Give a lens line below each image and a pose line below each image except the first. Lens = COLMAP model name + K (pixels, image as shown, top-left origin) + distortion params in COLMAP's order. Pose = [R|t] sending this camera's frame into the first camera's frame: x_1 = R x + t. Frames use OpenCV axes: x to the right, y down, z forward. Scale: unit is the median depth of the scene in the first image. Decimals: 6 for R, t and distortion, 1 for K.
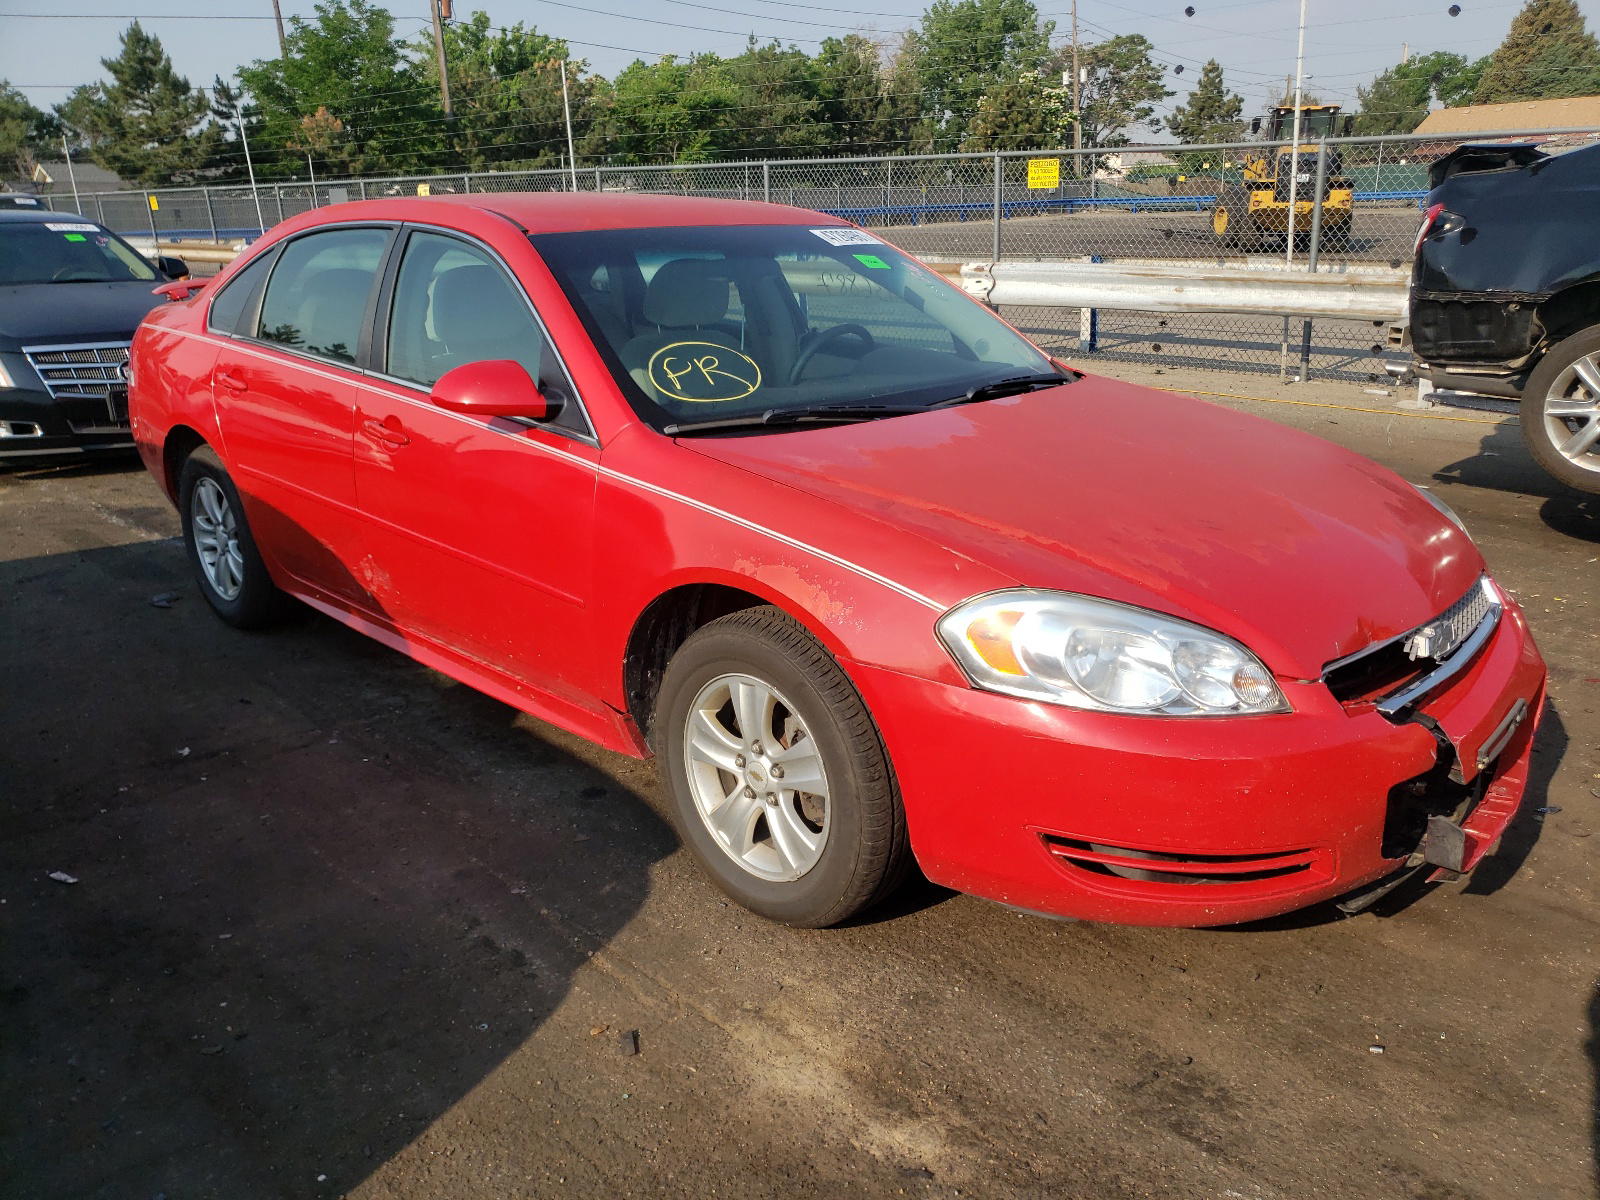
lens RADIAL K [[1202.9, 0, 800.5], [0, 1202.9, 602.4], [0, 0, 1]] dist [0.010716, 0.005749]
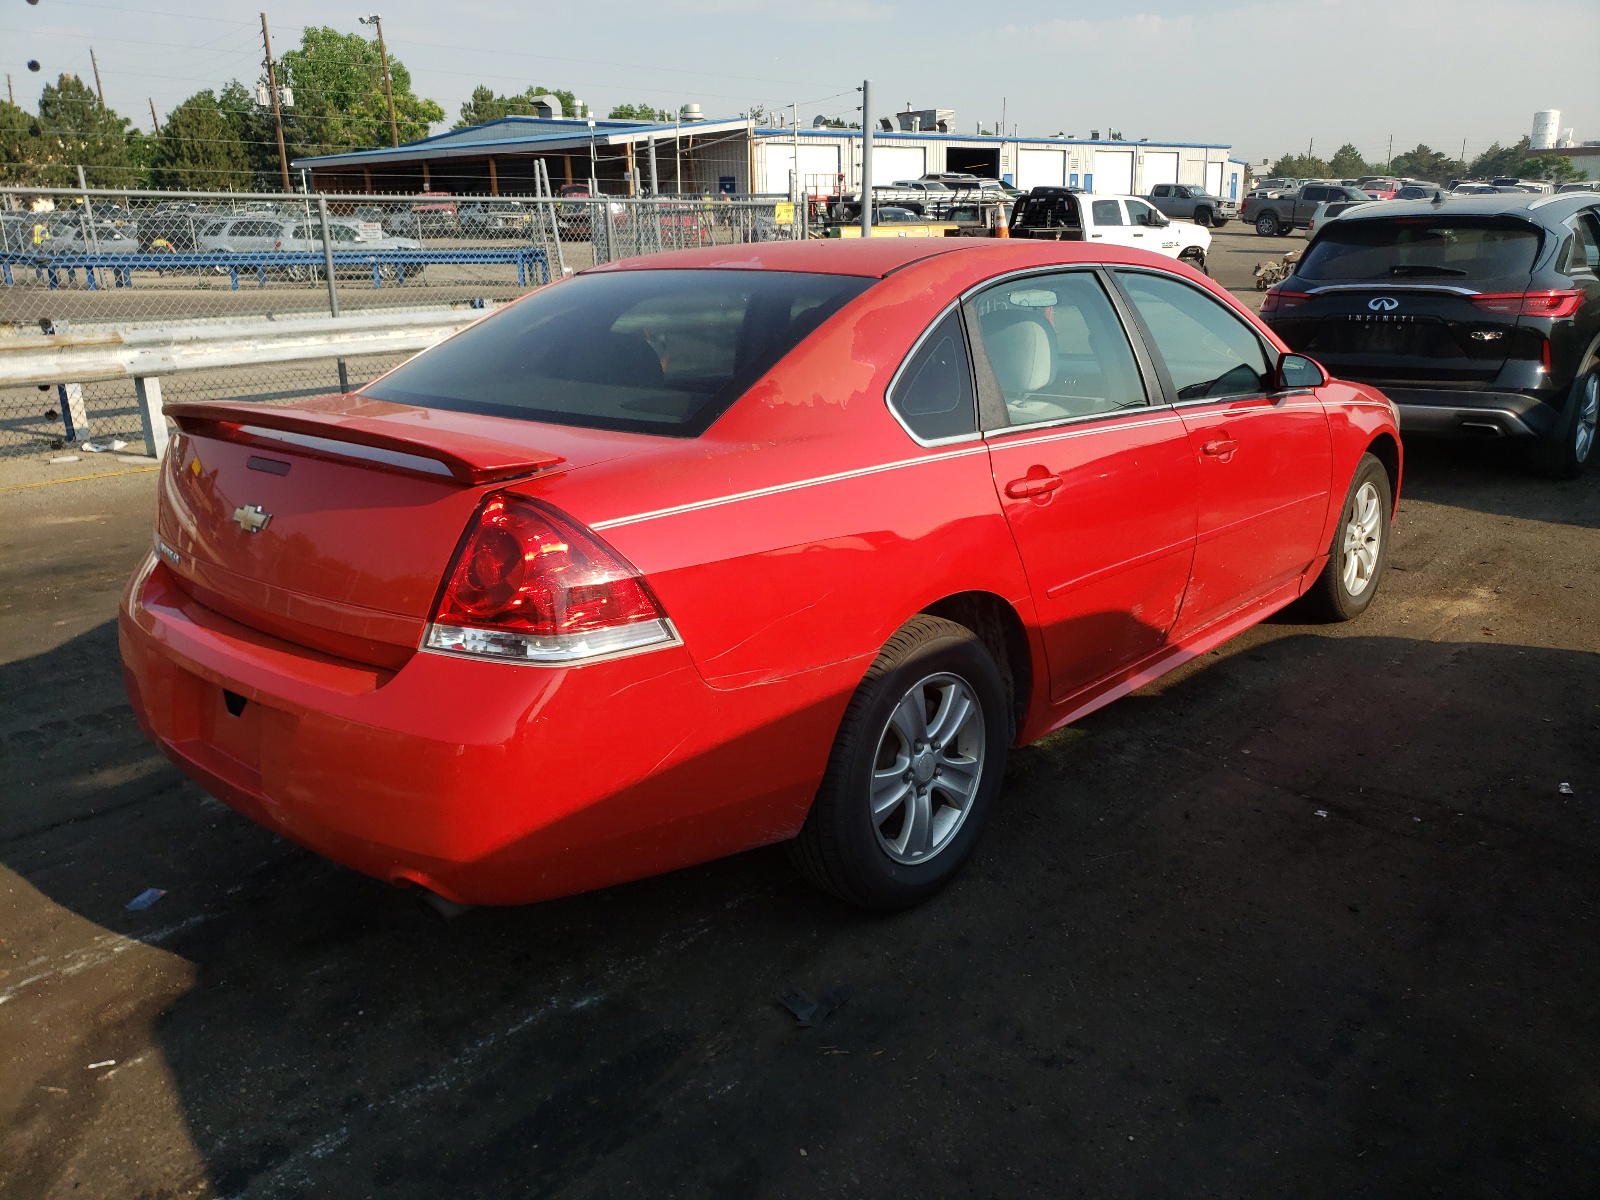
lens RADIAL K [[1202.9, 0, 802.5], [0, 1202.9, 596.6], [0, 0, 1]] dist [0.010716, 0.005749]
pose [[-0.029350, -0.275405, 0.960880, -1.251291], [0.329060, 0.905049, 0.269454, -0.382688], [-0.943853, 0.324096, 0.064062, 1.173957]]
